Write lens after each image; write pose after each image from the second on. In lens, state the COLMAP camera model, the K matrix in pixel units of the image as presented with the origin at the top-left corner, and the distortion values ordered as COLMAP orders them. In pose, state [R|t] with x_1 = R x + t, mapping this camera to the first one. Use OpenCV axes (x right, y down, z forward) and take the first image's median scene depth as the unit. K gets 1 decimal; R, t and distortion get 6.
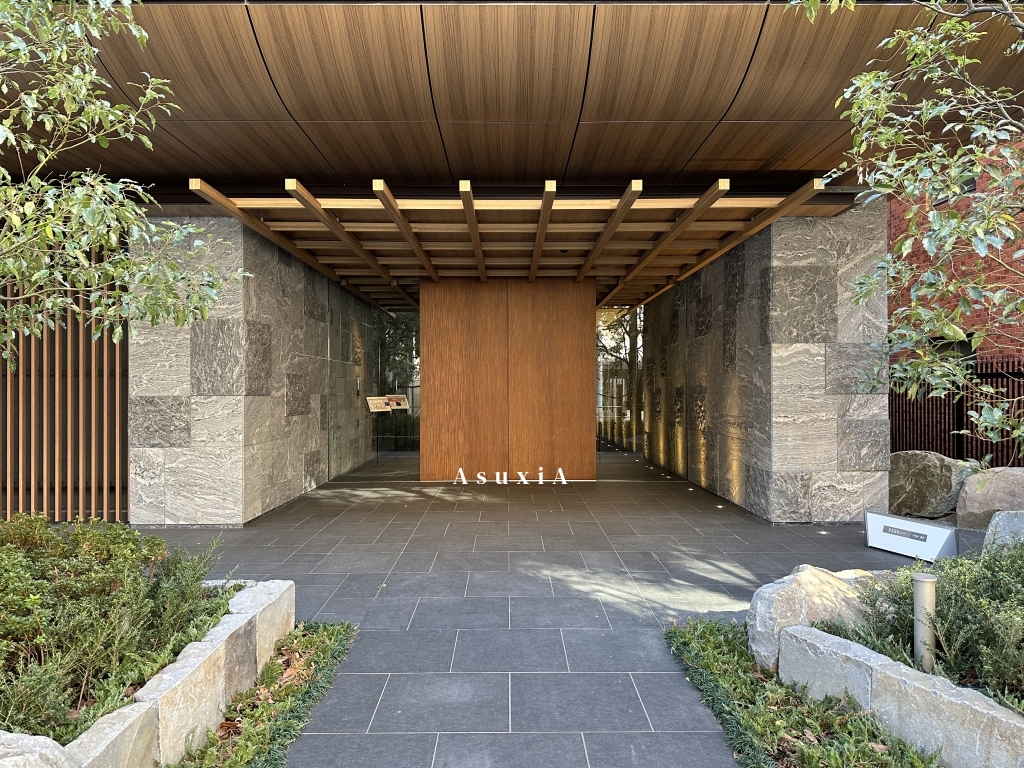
lens RADIAL K [[718.5, 0, 512.3], [0, 718.5, 384.8], [0, 0, 1]] dist [0.002994, 0.000557]
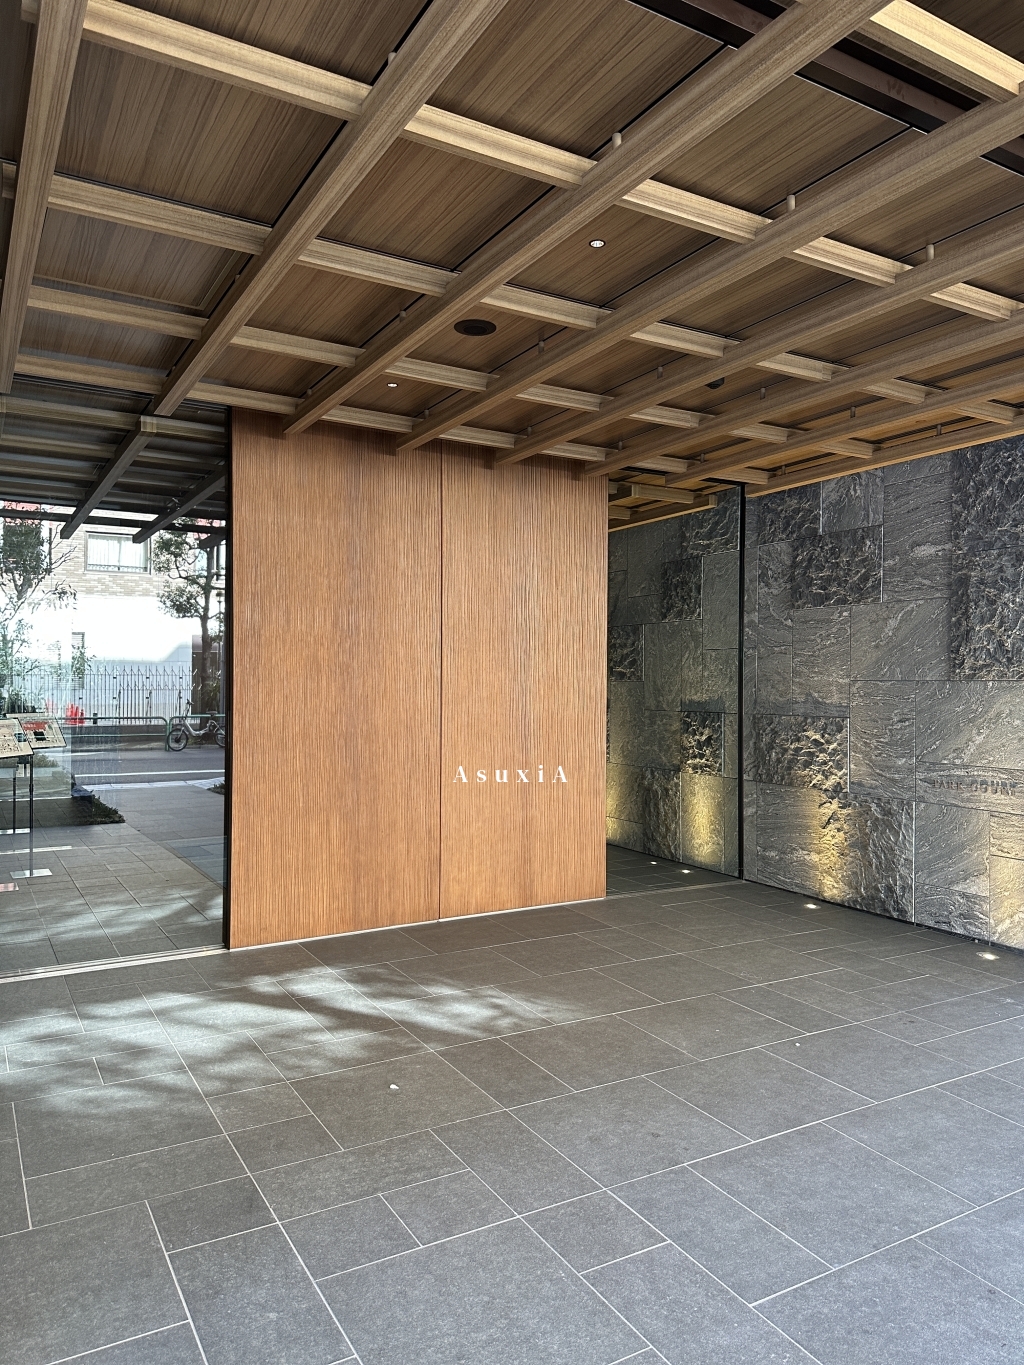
lens RADIAL K [[957.8, 0, 511.6], [0, 957.8, 683.6], [0, 0, 1]] dist [0.002994, 0.000557]
pose [[0.870506, 0.008061, 0.492092, -0.261623], [-0.012965, 0.999894, 0.006556, -0.013416], [-0.491987, -0.012088, 0.870519, 0.498400]]
